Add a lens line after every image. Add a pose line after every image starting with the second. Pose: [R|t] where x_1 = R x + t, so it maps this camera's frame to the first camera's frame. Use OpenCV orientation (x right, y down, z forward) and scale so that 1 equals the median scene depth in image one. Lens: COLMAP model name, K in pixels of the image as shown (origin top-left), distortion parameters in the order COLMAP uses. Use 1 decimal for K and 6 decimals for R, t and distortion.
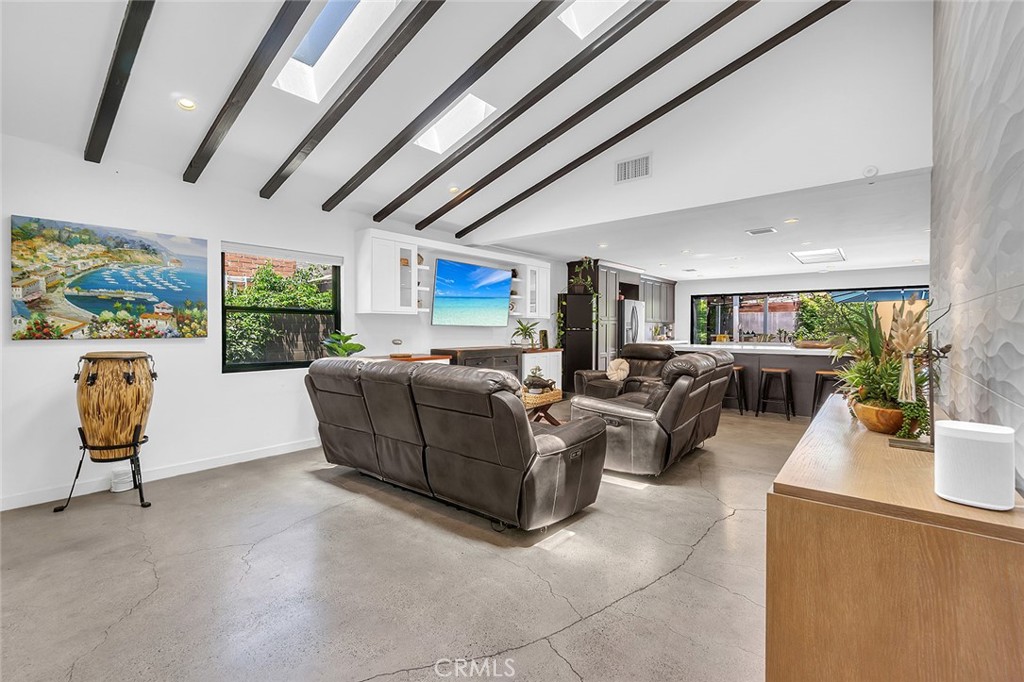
lens RADIAL K [[453.6, 0, 511.5], [0, 453.6, 336.0], [0, 0, 1]] dist [0.006294, -0.001532]
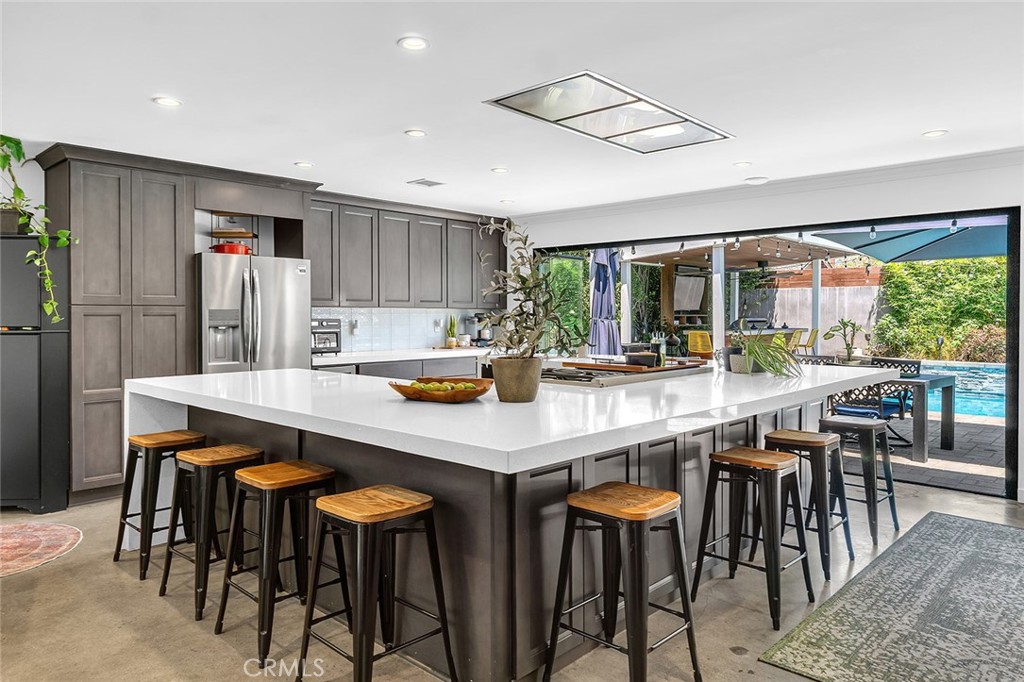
lens RADIAL K [[667.3, 0, 504.6], [0, 667.3, 319.7], [0, 0, 1]] dist [-0.000159, 0.010301]
pose [[0.997209, 0.000213, -0.074655, 0.929865], [-0.000834, 0.999965, -0.008287, -0.028012], [0.074650, 0.008326, 0.997175, 0.732711]]
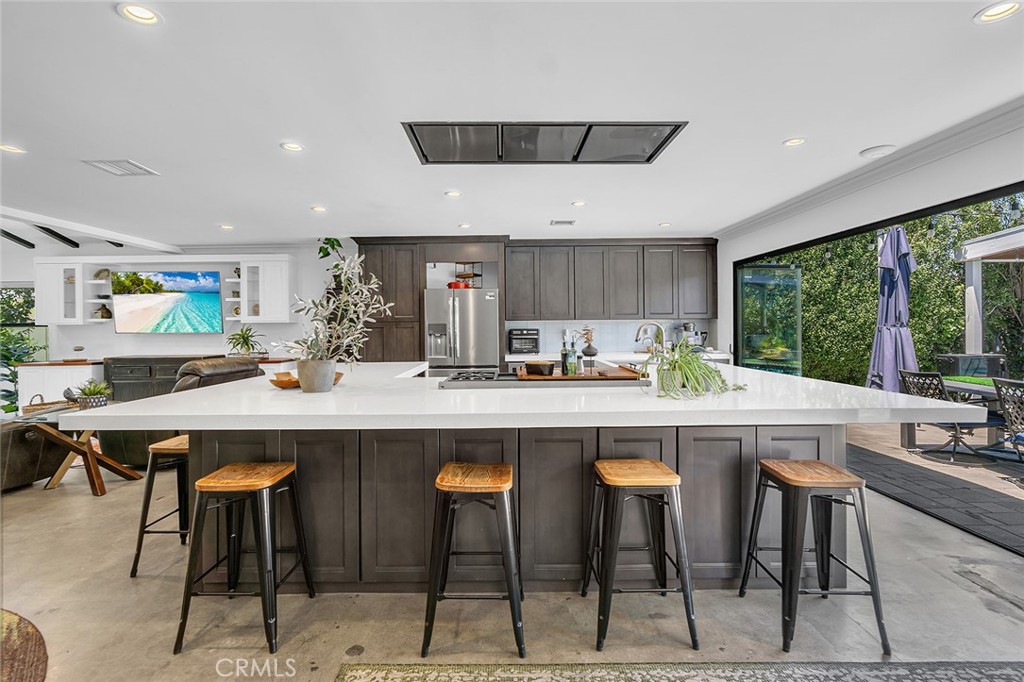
lens RADIAL K [[471.8, 0, 511.6], [0, 471.8, 333.1], [0, 0, 1]] dist [-0.000454, 0.000644]
pose [[0.639865, 0.002483, -0.768483, 1.417879], [-0.000942, 0.999997, 0.002446, -0.030900], [0.768487, -0.000841, 0.639865, 1.101158]]
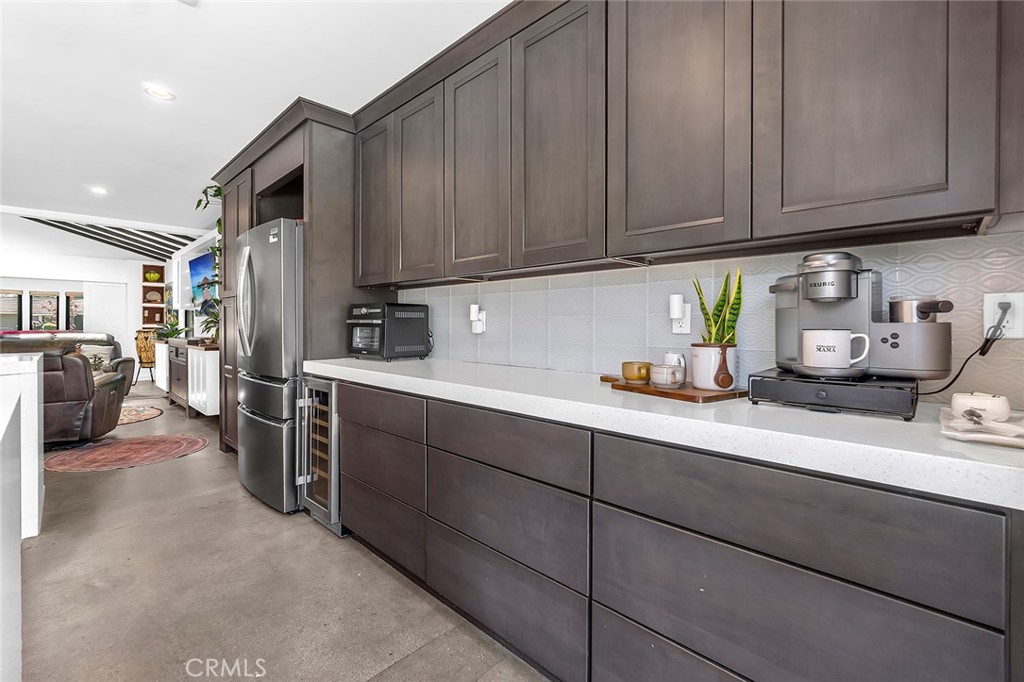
lens RADIAL K [[439.0, 0, 507.0], [0, 439.0, 328.2], [0, 0, 1]] dist [0.005287, -0.001572]
pose [[-0.082803, 0.001234, -0.996565, 1.005350], [-0.021556, 0.999763, 0.003029, -0.015945], [0.996333, 0.021733, -0.082757, 2.091420]]
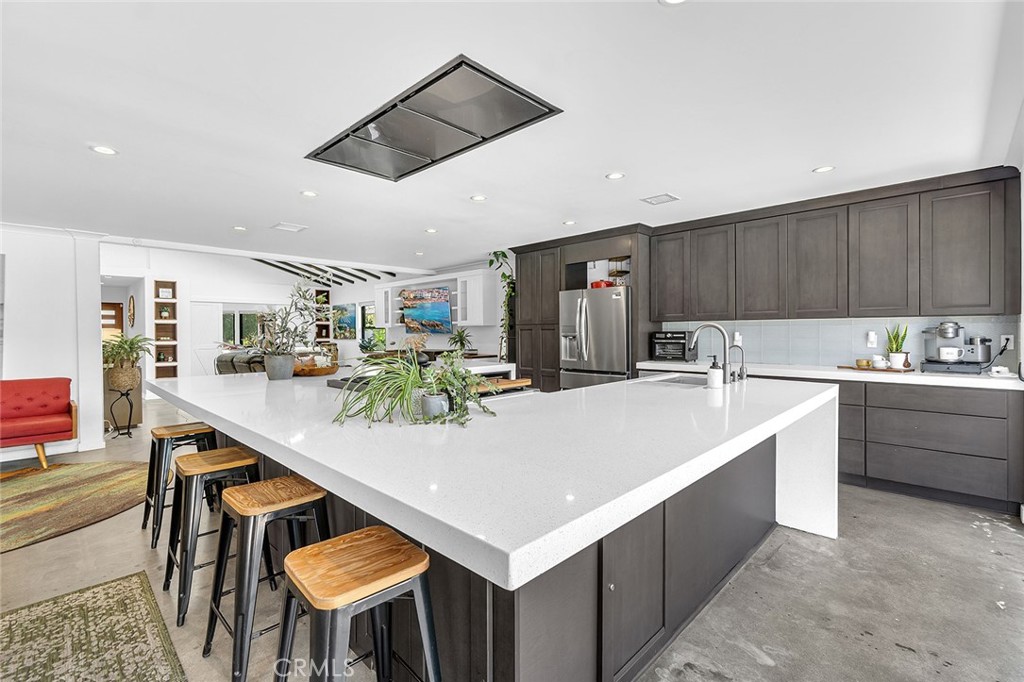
lens RADIAL K [[453.6, 0, 510.7], [0, 453.6, 337.6], [0, 0, 1]] dist [0.006294, -0.001532]
pose [[-0.084489, 0.013130, -0.996338, 1.506159], [-0.007337, 0.999878, 0.013799, -0.036783], [0.996397, 0.008476, -0.084383, 1.638495]]
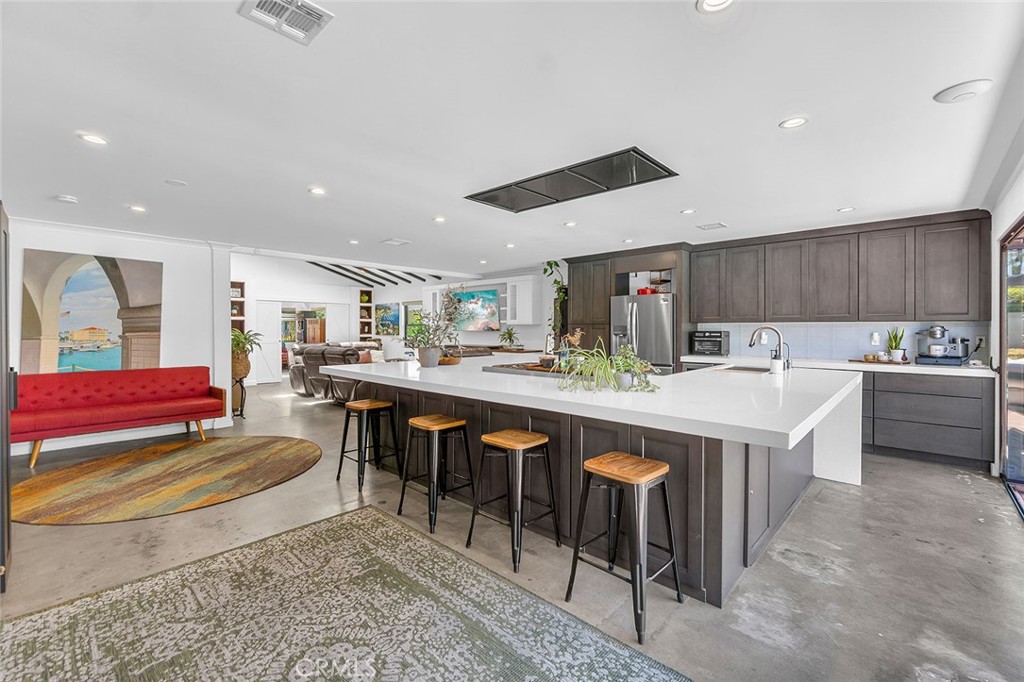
lens RADIAL K [[439.0, 0, 512.6], [0, 439.0, 333.6], [0, 0, 1]] dist [0.005287, -0.001572]
pose [[-0.057909, 0.010541, -0.998266, 1.677312], [-0.014796, 0.999825, 0.011416, -0.038058], [0.998212, 0.015432, -0.057743, 1.457386]]
